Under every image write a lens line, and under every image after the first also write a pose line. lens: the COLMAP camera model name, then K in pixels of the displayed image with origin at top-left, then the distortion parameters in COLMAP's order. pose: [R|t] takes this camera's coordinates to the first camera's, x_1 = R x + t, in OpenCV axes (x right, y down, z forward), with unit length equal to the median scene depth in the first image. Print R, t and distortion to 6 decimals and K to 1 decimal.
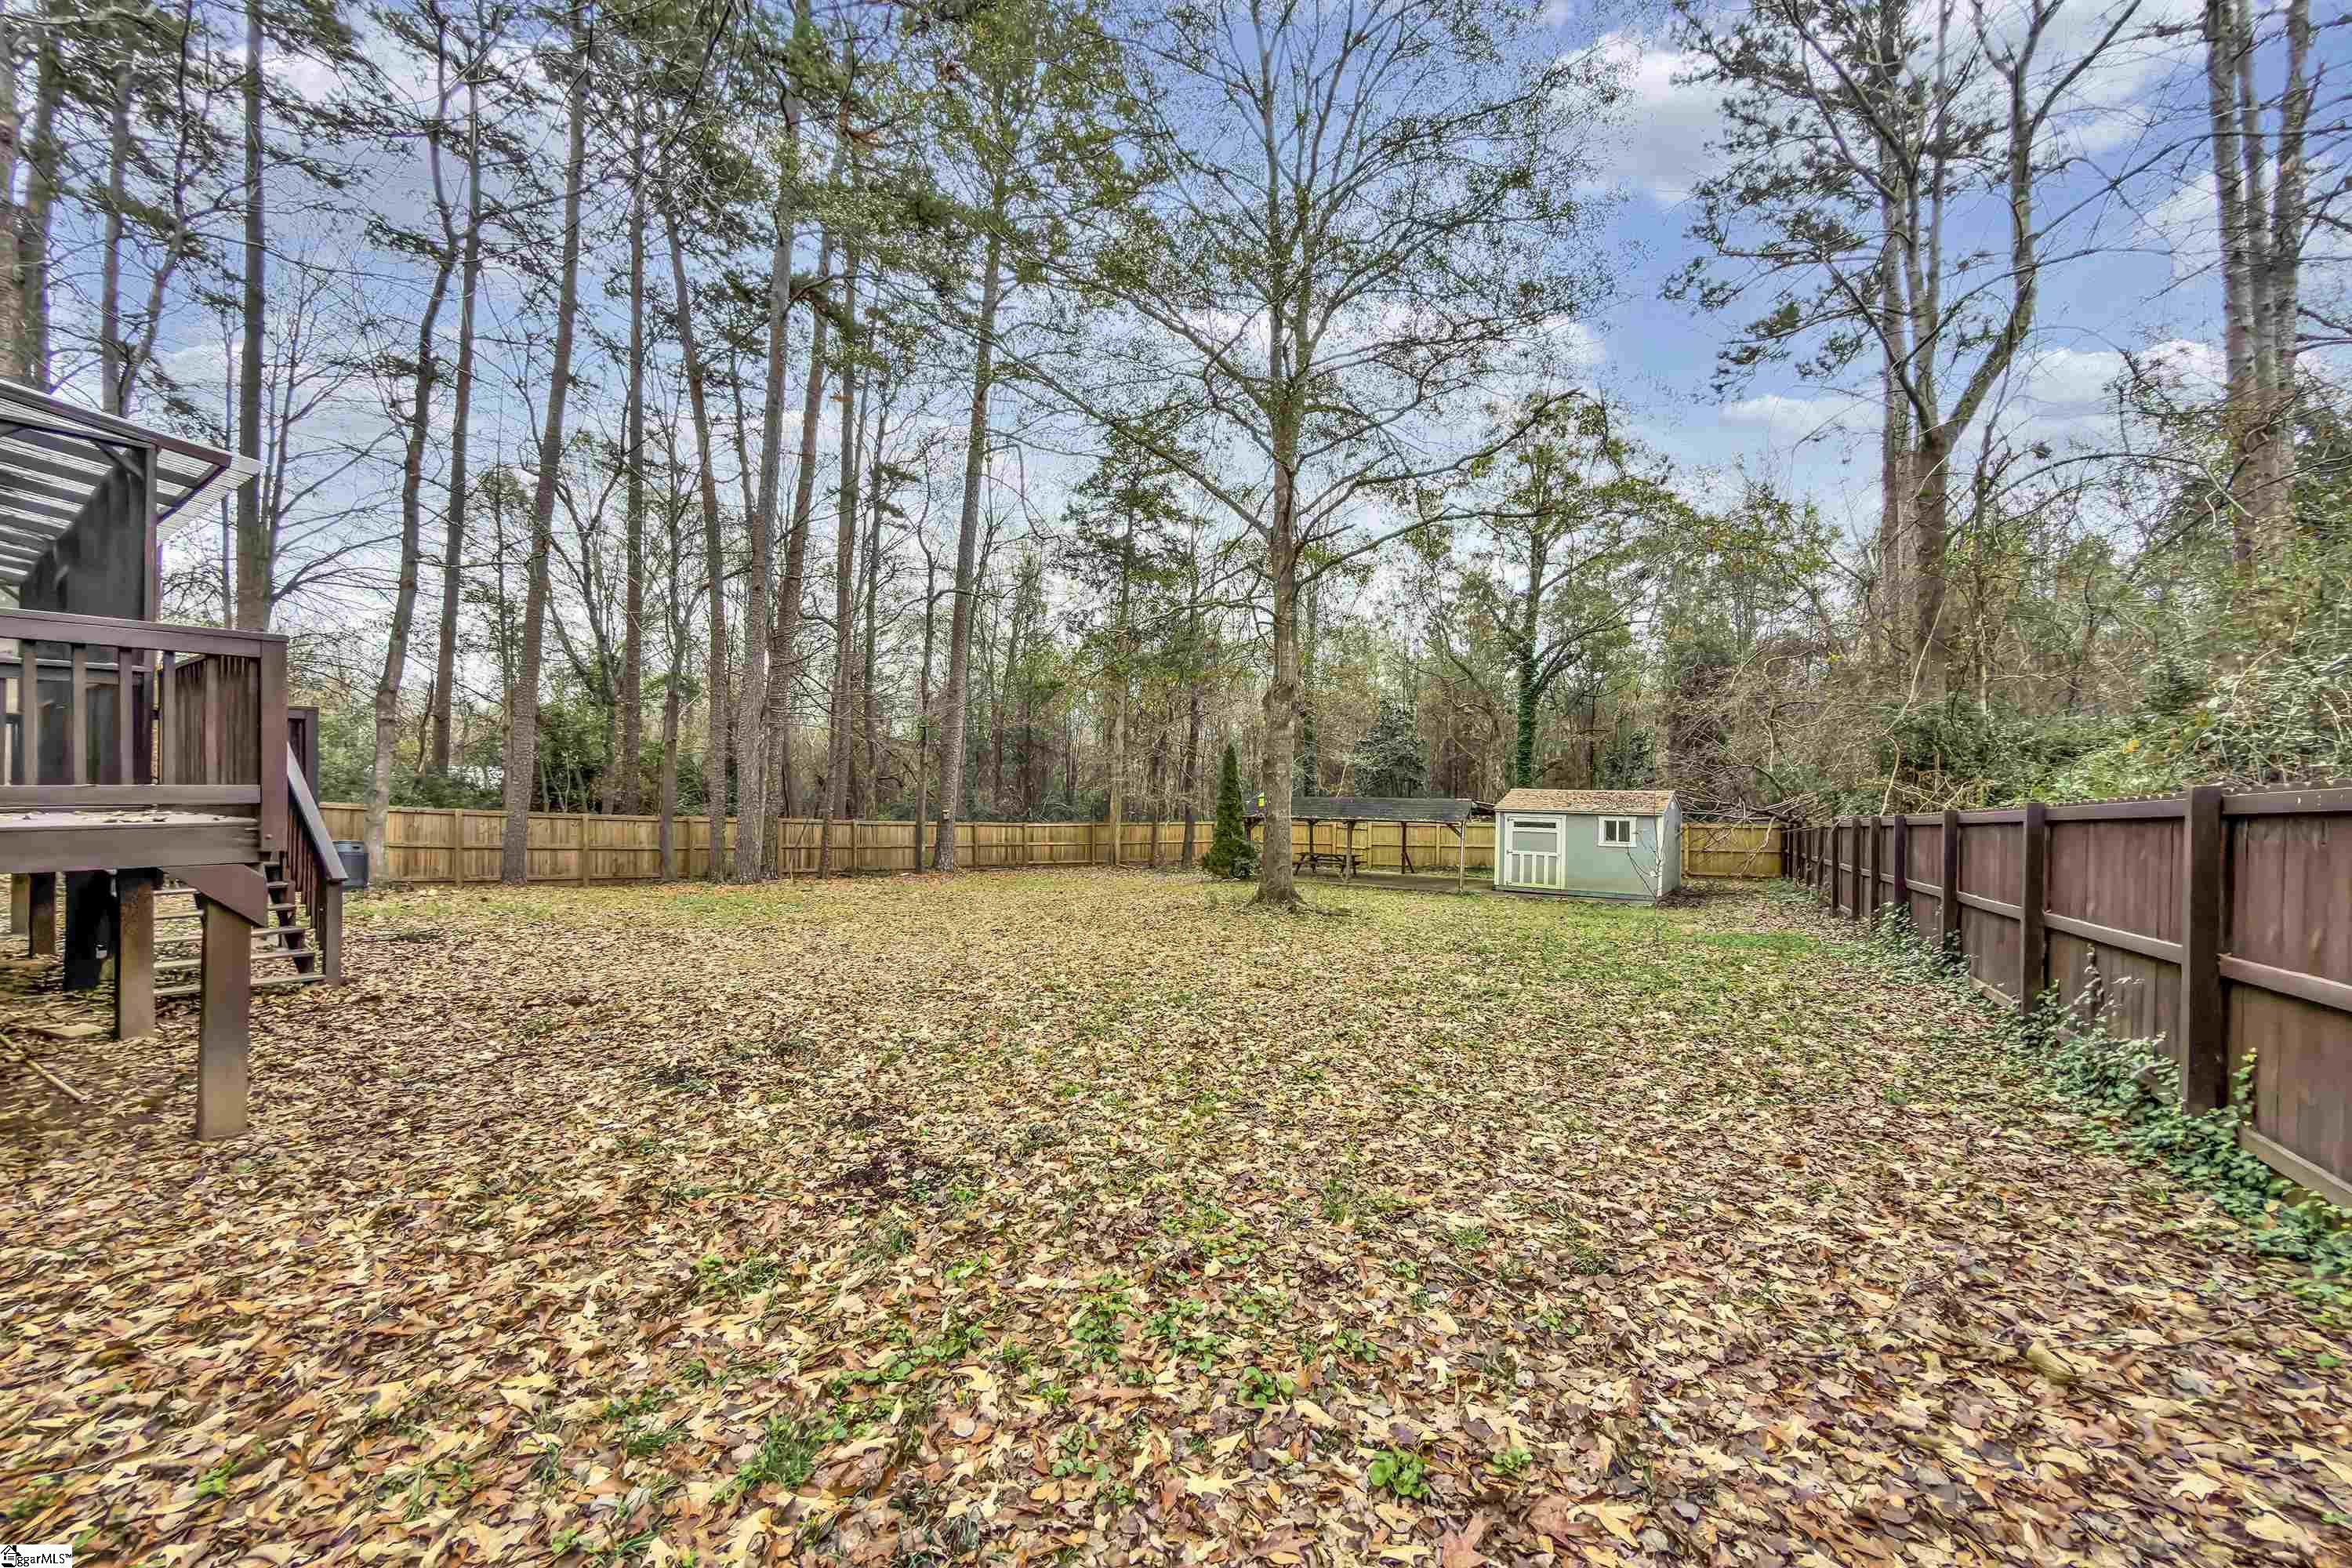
lens RADIAL K [[943.0, 0, 1179.9], [0, 943.0, 787.2], [0, 0, 1]] dist [-0.001357, -0.000392]
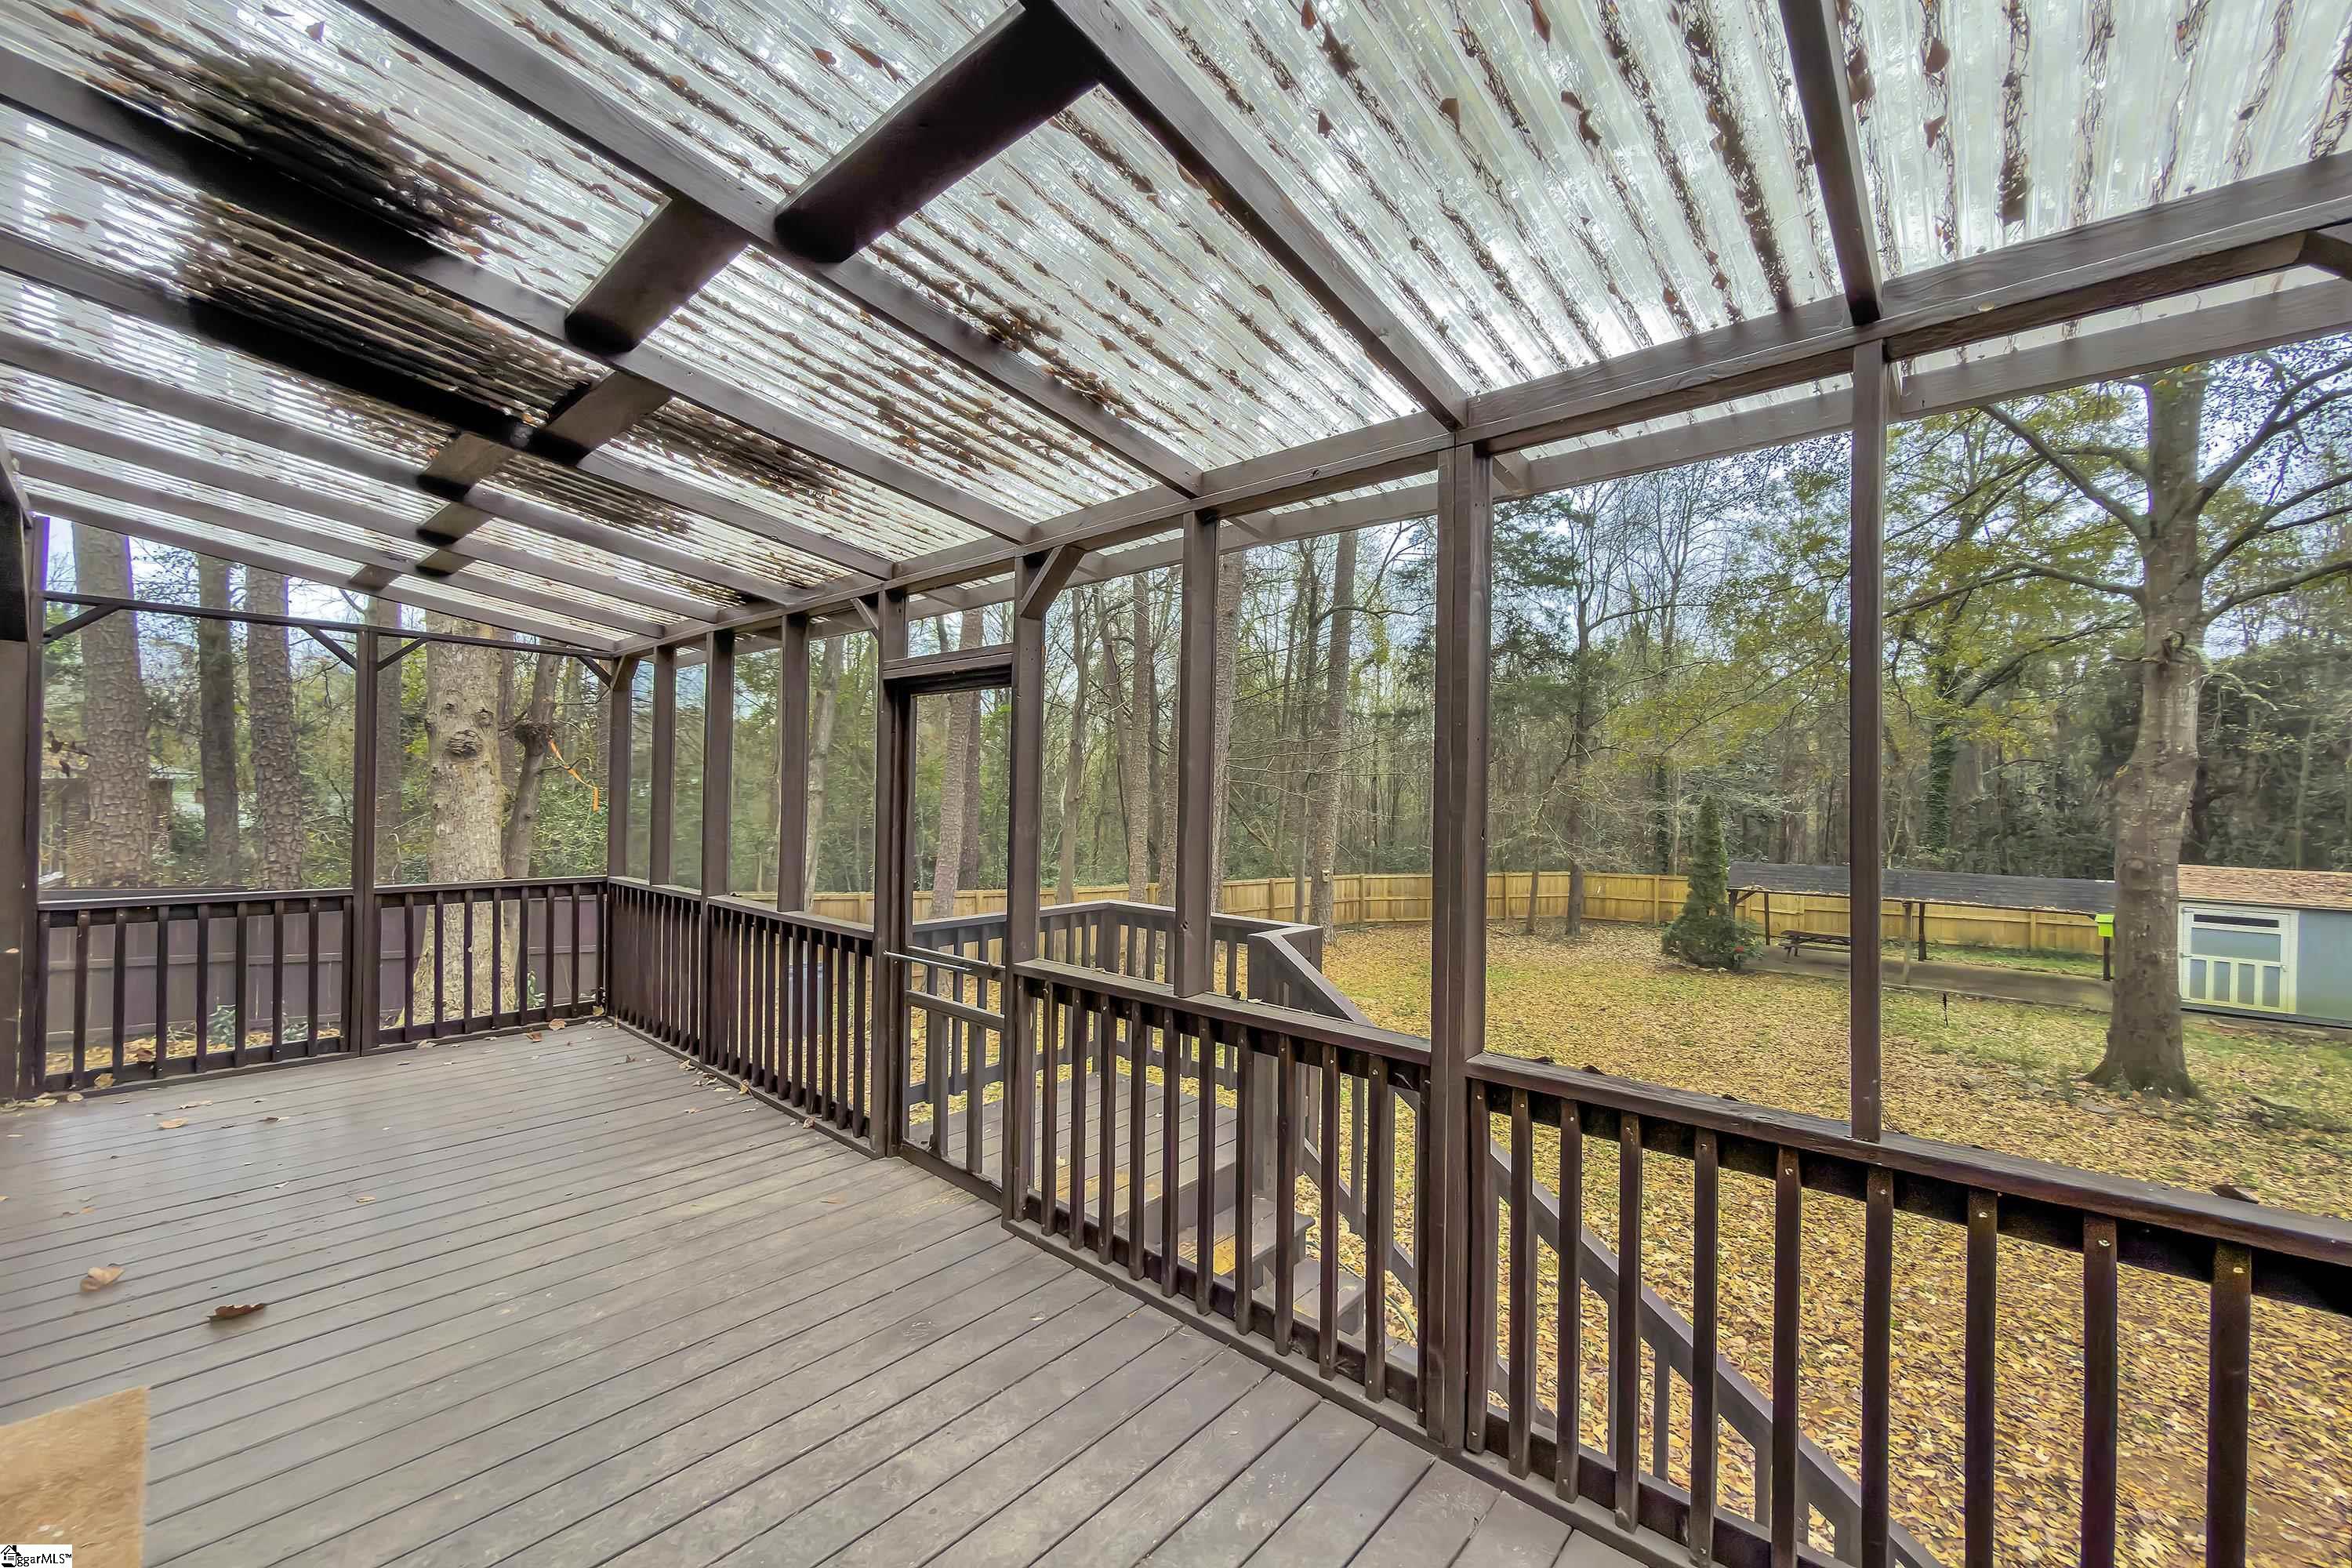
lens RADIAL K [[943.0, 0, 1179.9], [0, 943.0, 787.2], [0, 0, 1]] dist [-0.001357, -0.000392]
pose [[0.993390, 0.005502, -0.114655, -0.275250], [-0.006002, 0.999974, -0.004016, -0.044059], [0.114630, 0.004677, 0.993397, 0.156494]]
